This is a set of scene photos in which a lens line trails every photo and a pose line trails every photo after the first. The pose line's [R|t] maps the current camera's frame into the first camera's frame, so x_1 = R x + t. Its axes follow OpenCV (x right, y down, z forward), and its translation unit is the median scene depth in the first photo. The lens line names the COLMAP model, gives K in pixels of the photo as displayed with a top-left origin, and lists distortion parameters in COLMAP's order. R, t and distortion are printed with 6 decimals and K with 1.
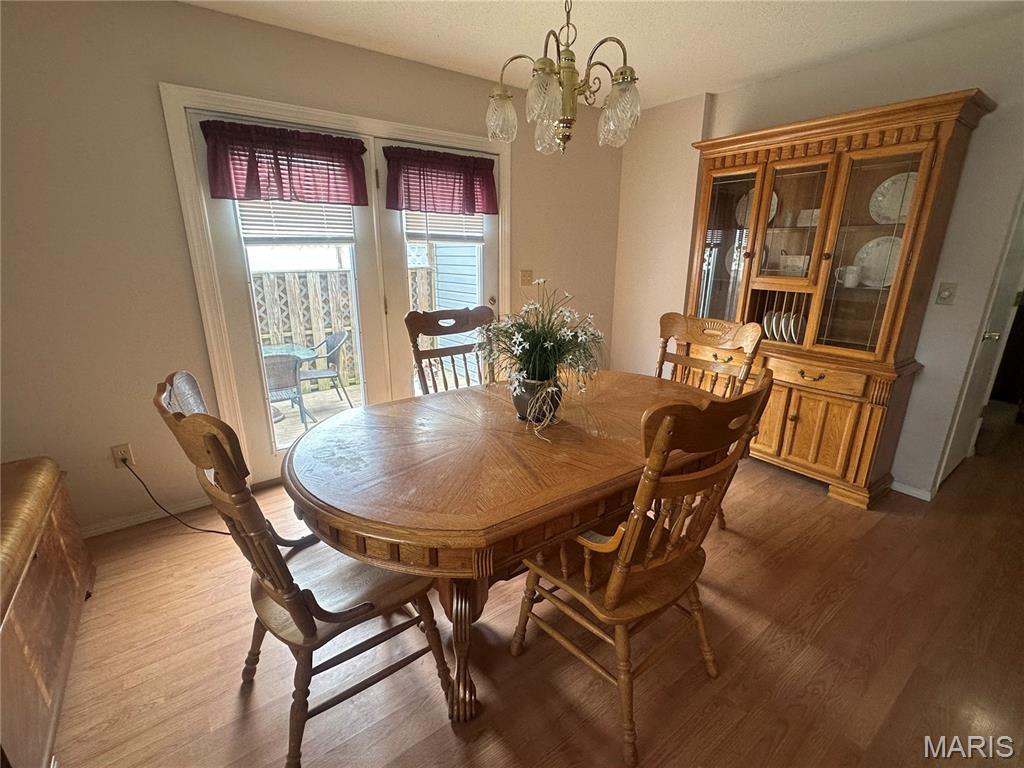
lens RADIAL K [[459.2, 0, 511.4], [0, 459.2, 382.3], [0, 0, 1]] dist [-0.002246, 0.000577]
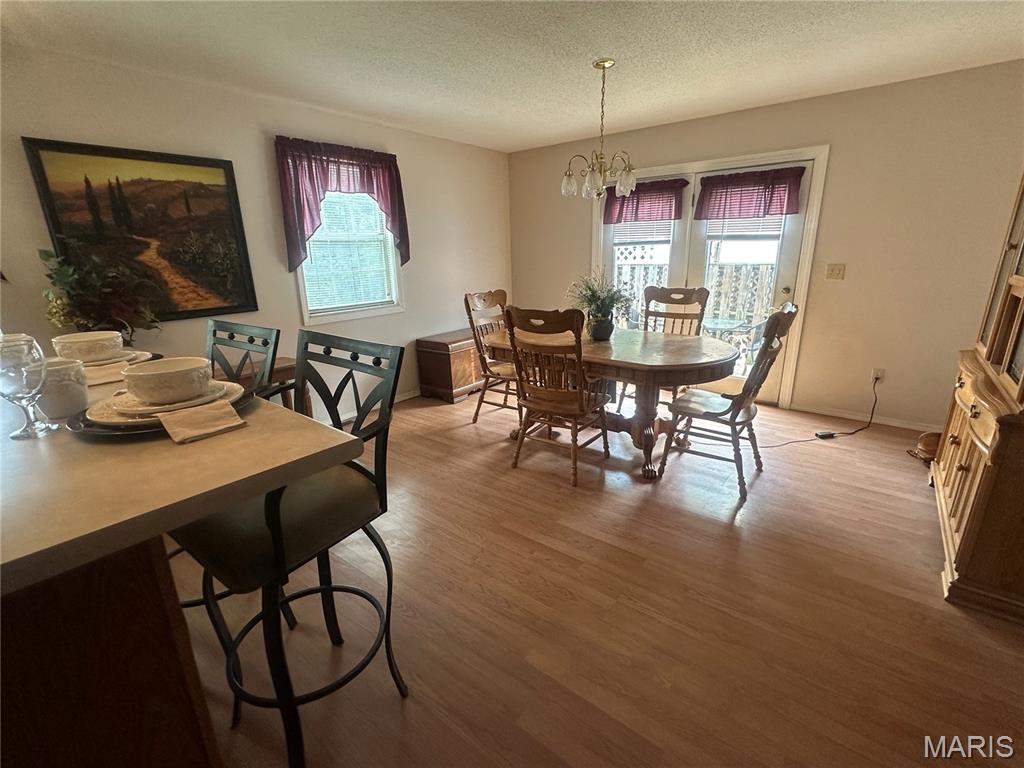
lens RADIAL K [[459.2, 0, 516.2], [0, 459.2, 385.2], [0, 0, 1]] dist [-0.002246, 0.000577]
pose [[0.263458, 0.262649, -0.928227, 0.964519], [-0.245821, 0.948735, 0.198680, -0.019741], [0.932825, 0.175834, 0.314516, 0.075237]]
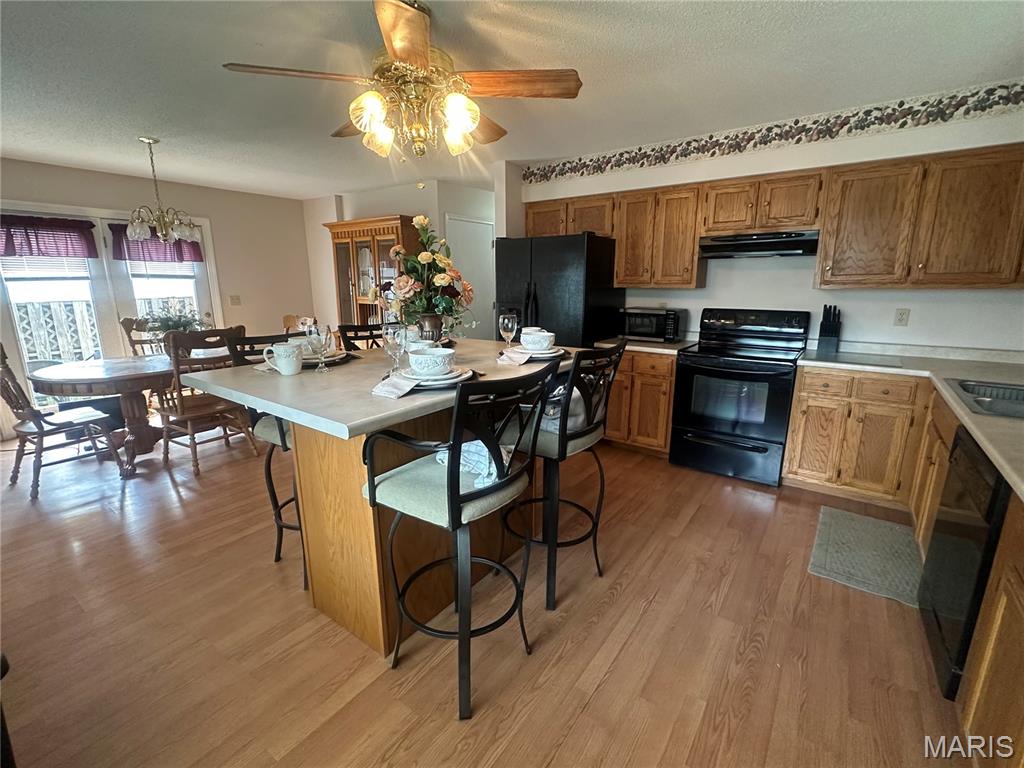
lens RADIAL K [[459.2, 0, 509.3], [0, 459.2, 384.6], [0, 0, 1]] dist [-0.002246, 0.000577]
pose [[0.953599, -0.071638, 0.292432, 0.505264], [0.088394, 0.995092, -0.044475, 0.238956], [-0.287811, 0.068261, 0.955251, -0.847458]]
